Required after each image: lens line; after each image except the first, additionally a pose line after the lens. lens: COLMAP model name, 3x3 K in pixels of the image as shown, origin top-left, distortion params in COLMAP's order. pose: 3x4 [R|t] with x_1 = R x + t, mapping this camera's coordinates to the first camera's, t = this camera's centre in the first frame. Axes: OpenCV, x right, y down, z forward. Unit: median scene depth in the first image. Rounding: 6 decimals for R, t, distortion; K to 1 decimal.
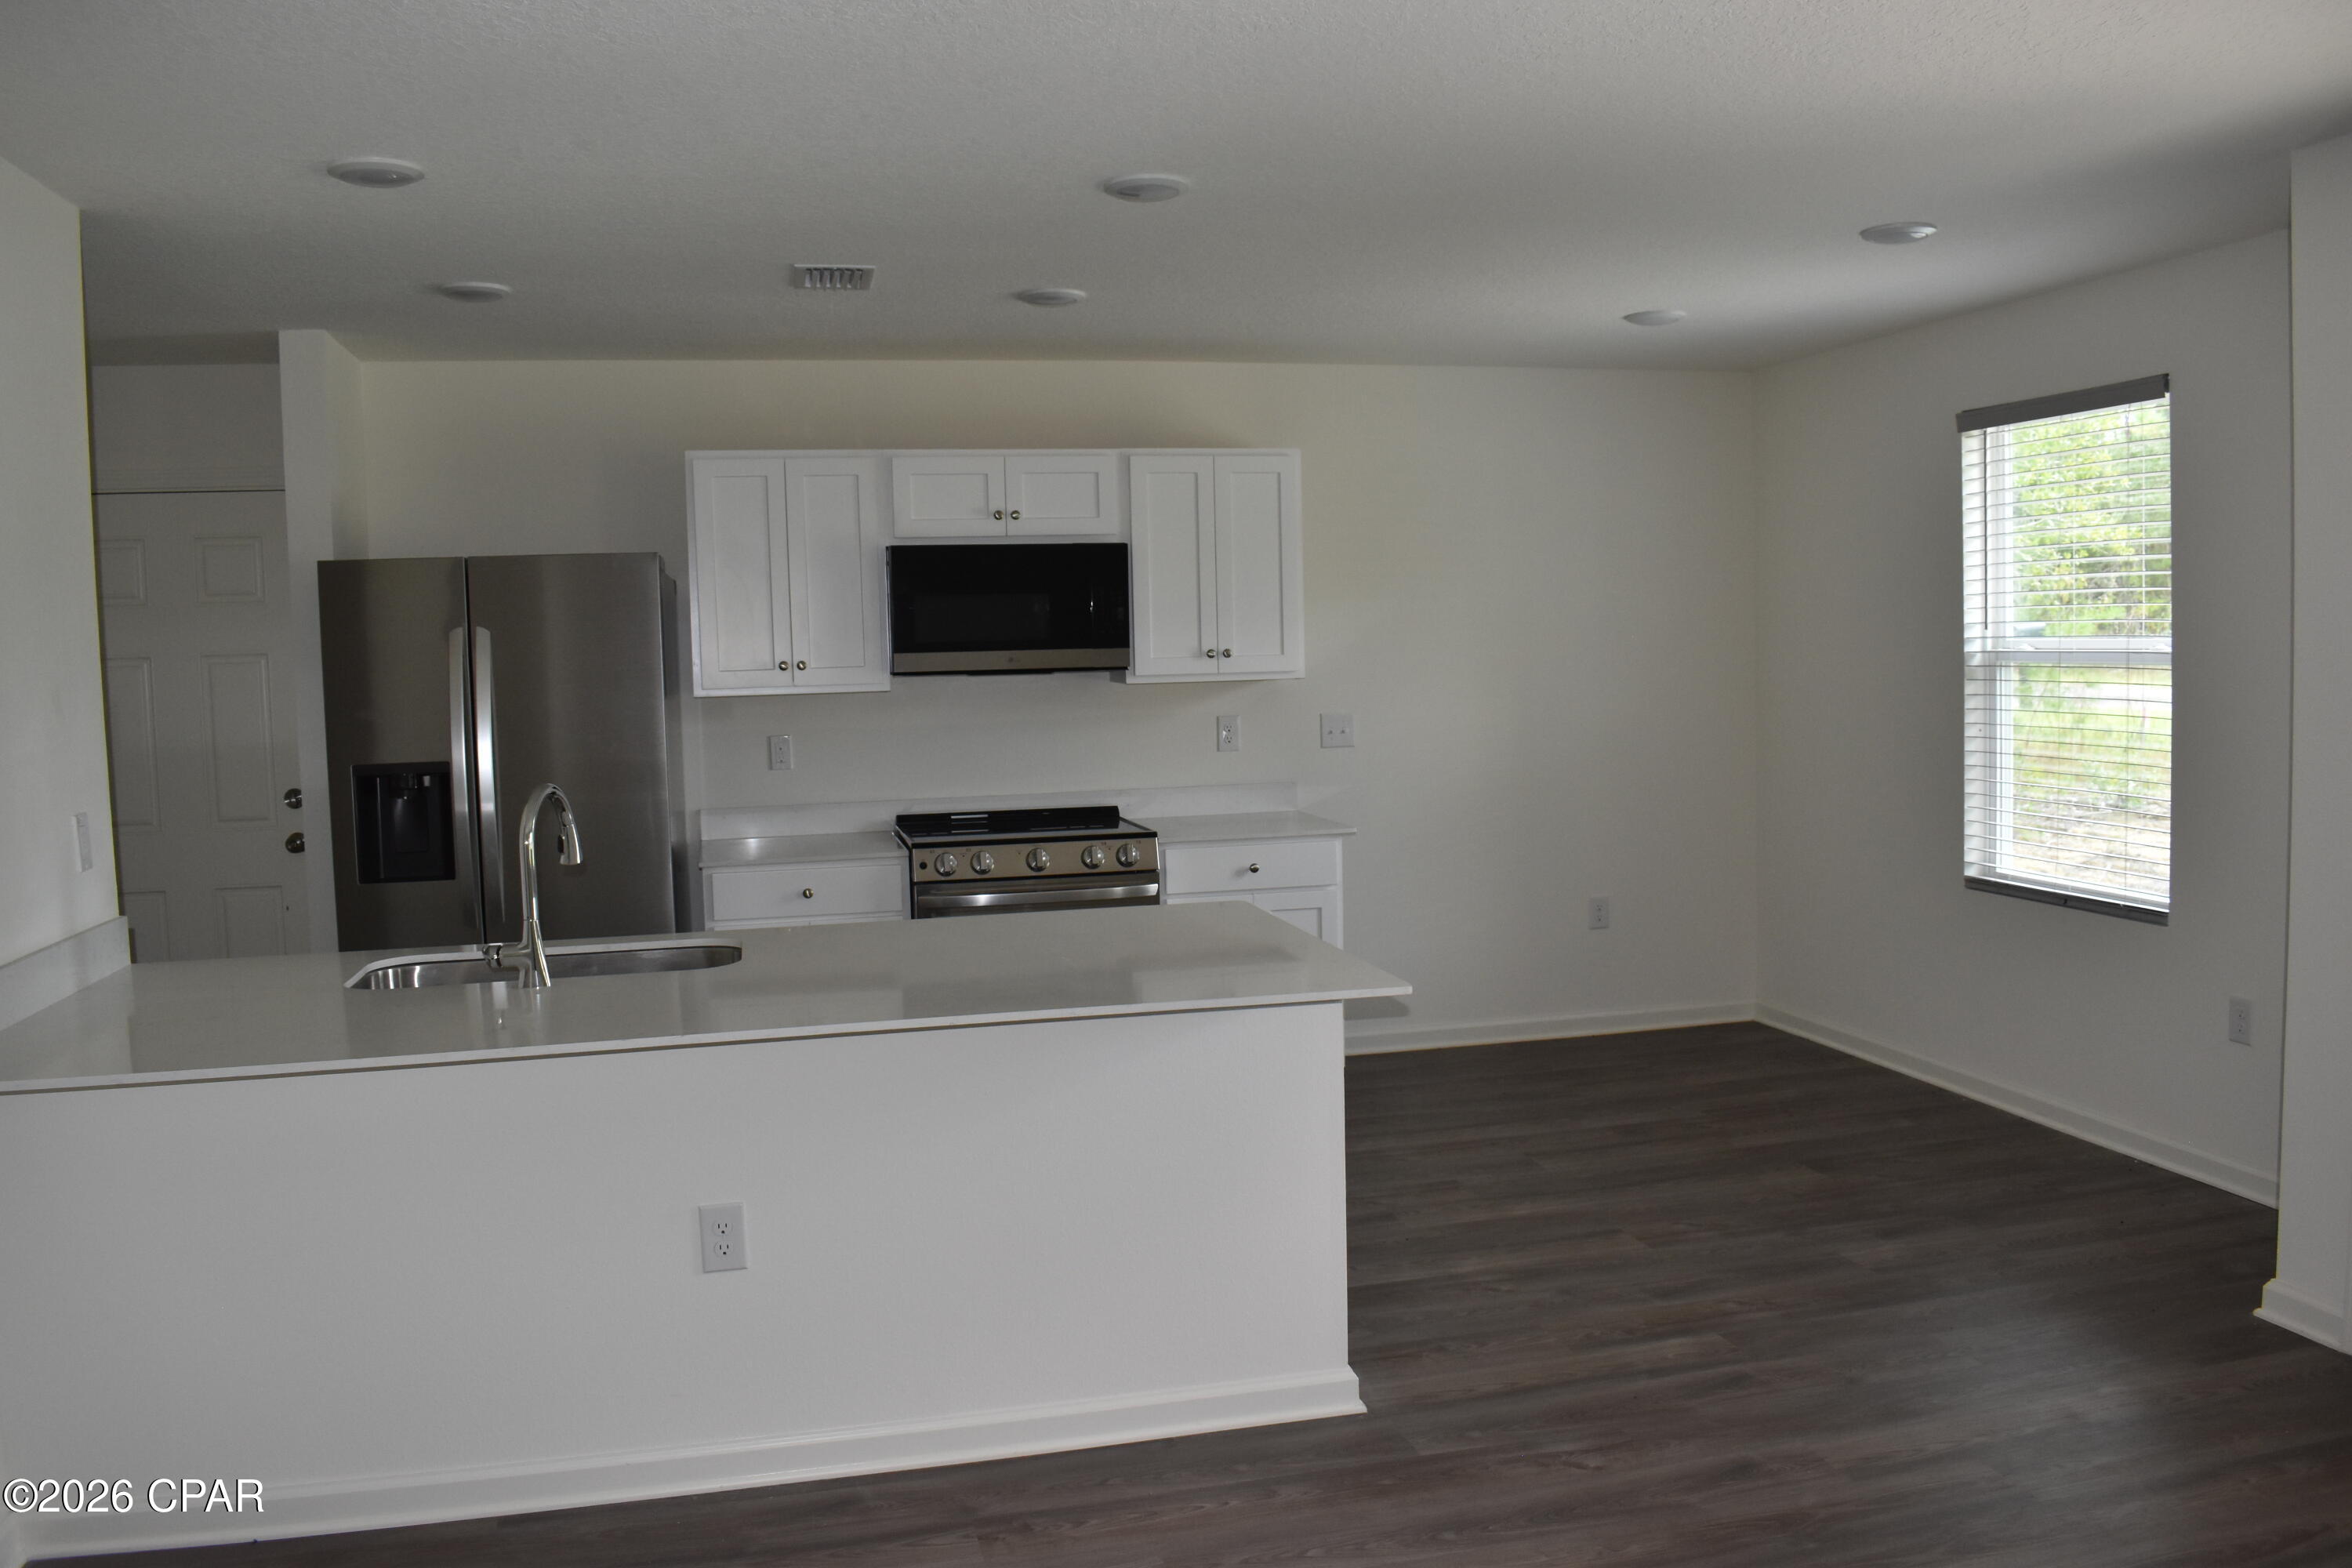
lens RADIAL K [[1832.1, 0, 1176.0], [0, 1832.1, 784.0], [0, 0, 1]] dist [-0.043856, 0.003827]
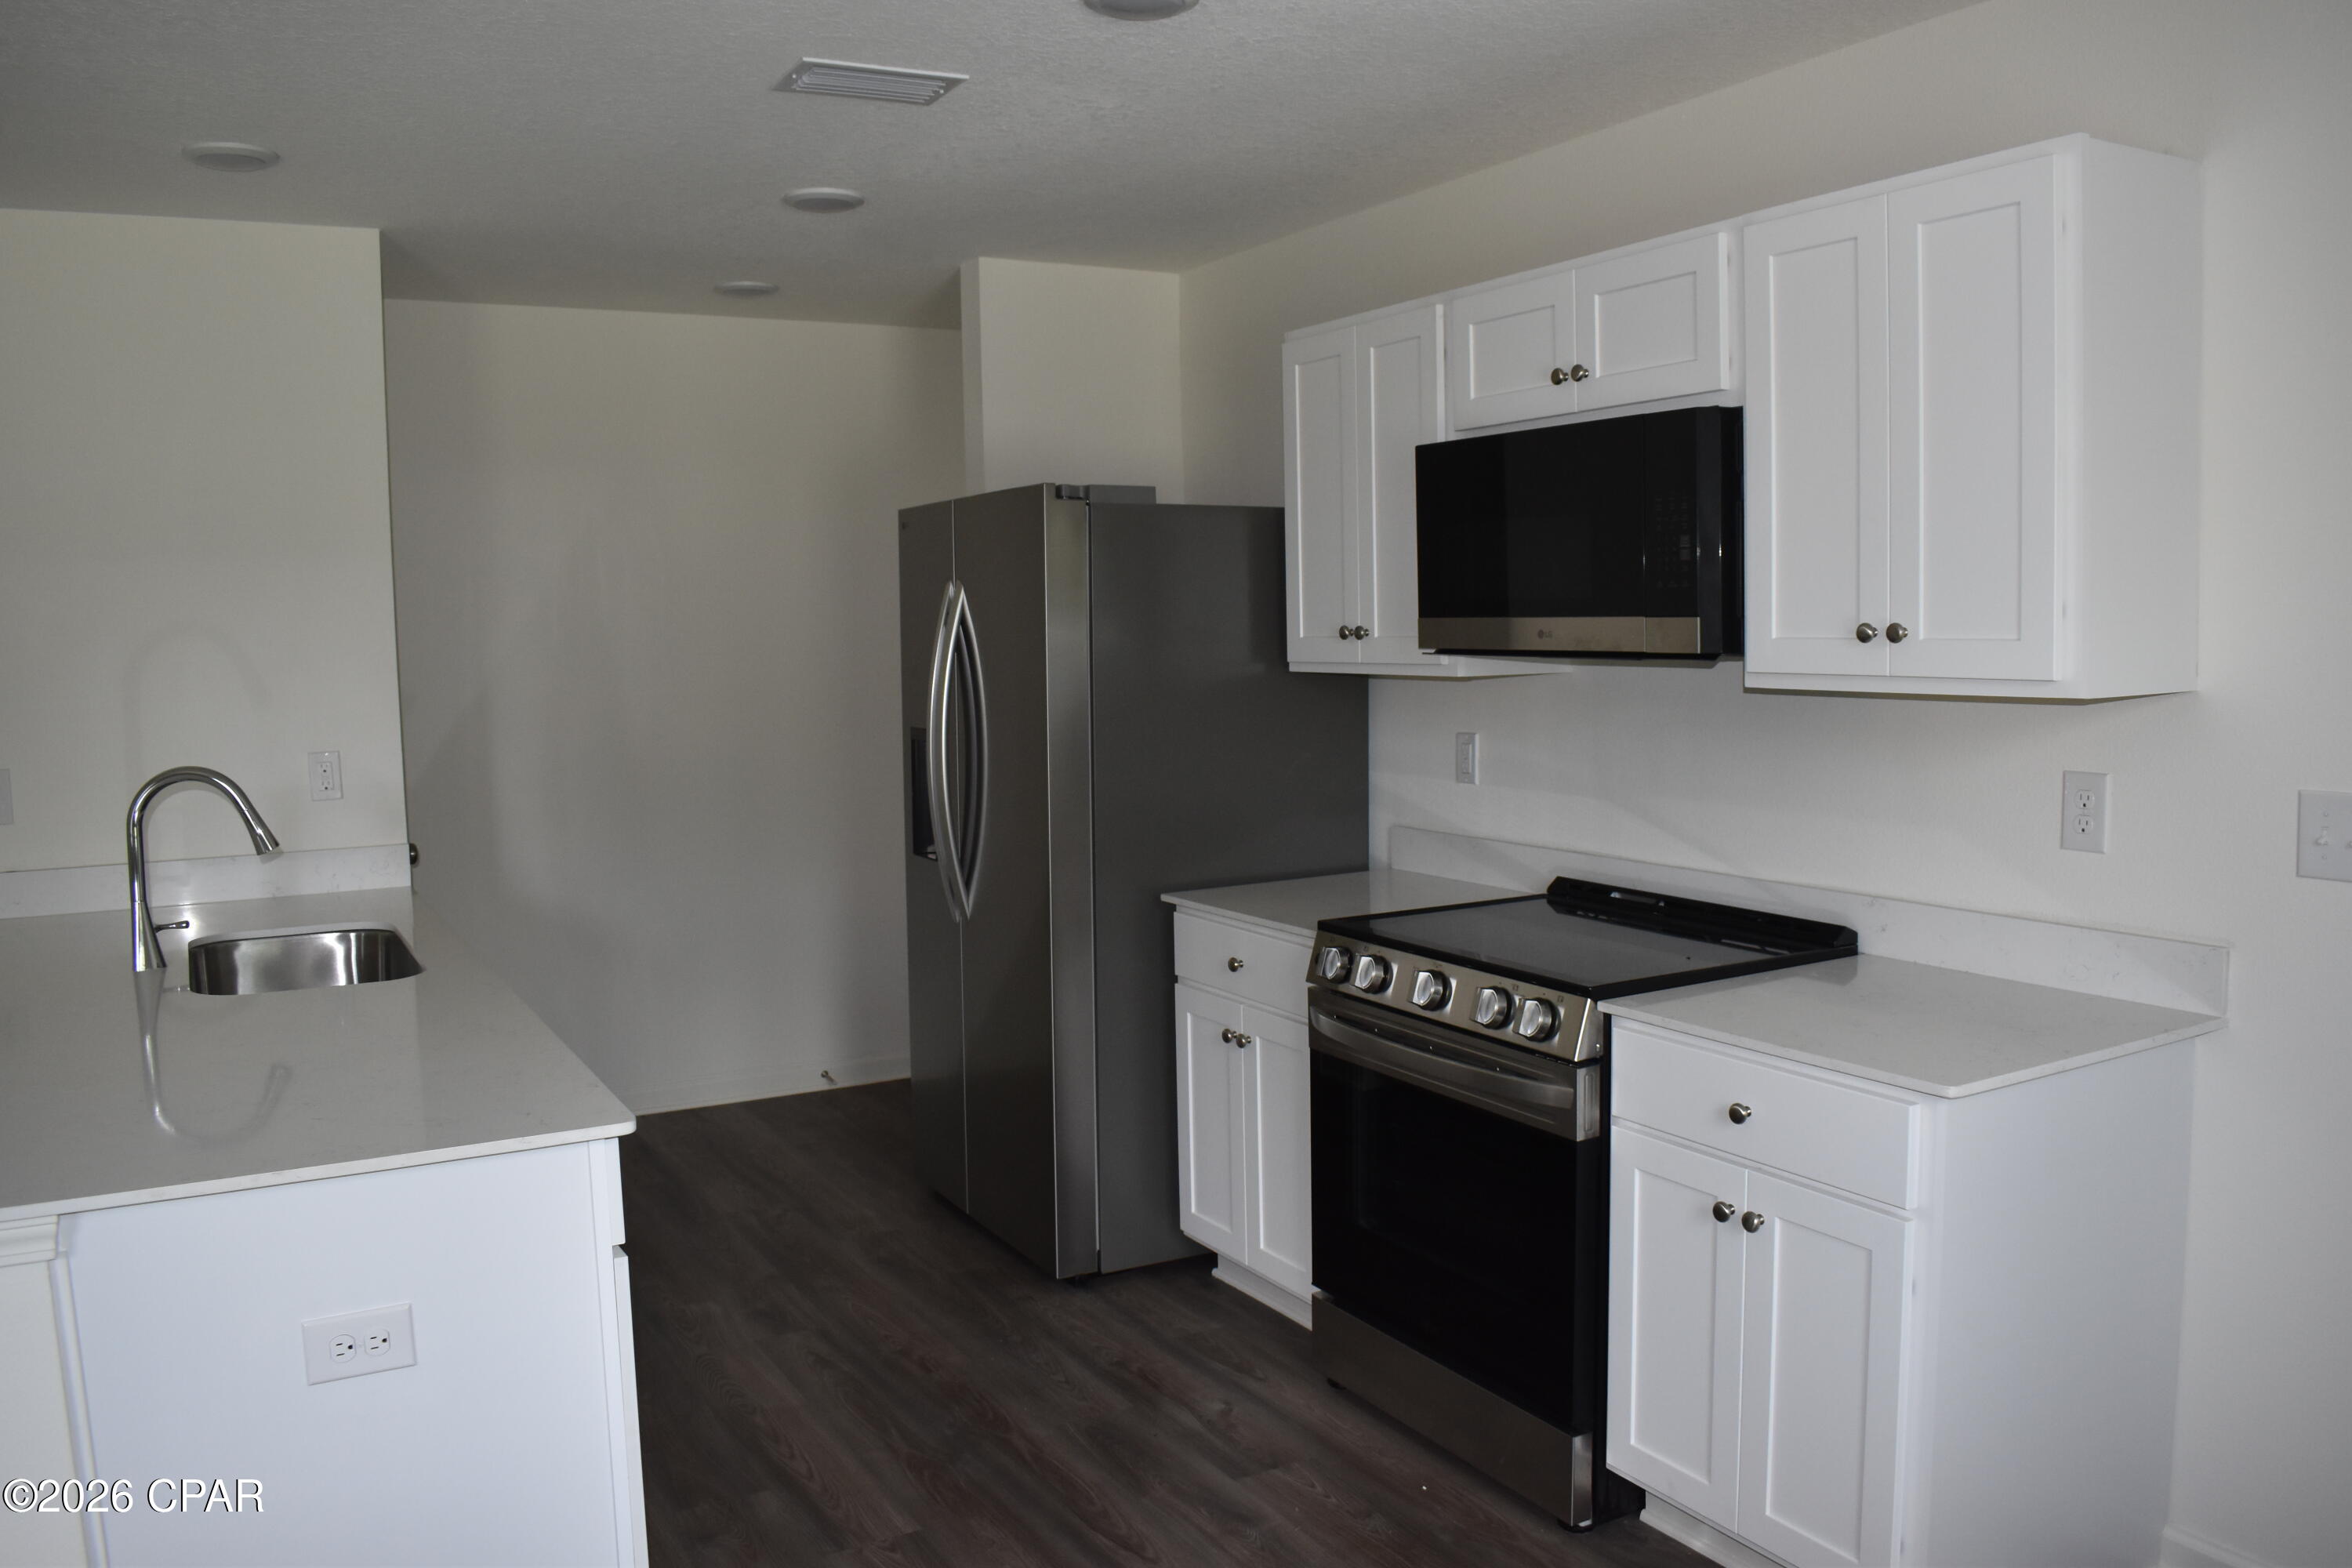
lens RADIAL K [[1832.1, 0, 1176.0], [0, 1832.1, 784.0], [0, 0, 1]] dist [-0.043856, 0.003827]
pose [[0.287932, 0.107746, -0.951570, 0.410881], [-0.065389, 0.993543, 0.092713, -0.065420], [0.955416, 0.035527, 0.293118, 0.714648]]
